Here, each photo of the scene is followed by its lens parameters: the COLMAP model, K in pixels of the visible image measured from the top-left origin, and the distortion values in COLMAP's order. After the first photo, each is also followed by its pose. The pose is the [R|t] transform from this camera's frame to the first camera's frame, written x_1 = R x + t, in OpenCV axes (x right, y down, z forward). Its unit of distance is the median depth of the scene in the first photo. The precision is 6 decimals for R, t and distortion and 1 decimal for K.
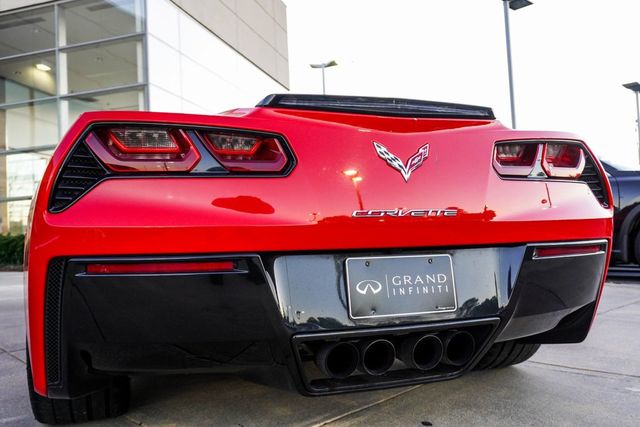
lens RADIAL K [[569.3, 0, 336.7], [0, 569.3, 214.1], [0, 0, 1]] dist [-0.003991, 0.025734]
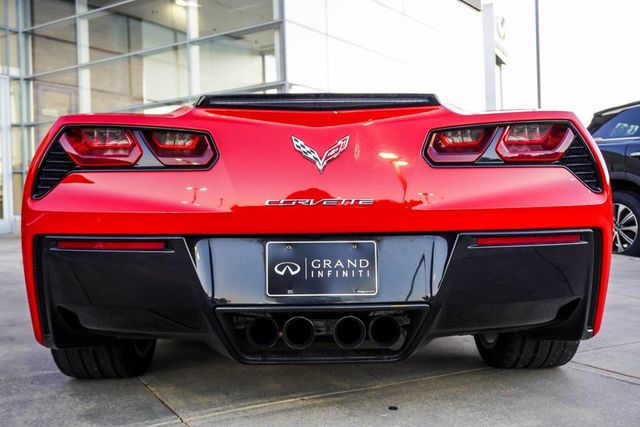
lens RADIAL K [[738.3, 0, 317.2], [0, 738.3, 215.6], [0, 0, 1]] dist [-0.014716, 0.000000]
pose [[0.956495, 0.017060, -0.291249, 0.515643], [-0.002050, 0.998657, 0.051764, -0.047504], [0.291741, -0.048915, 0.955246, -0.334048]]
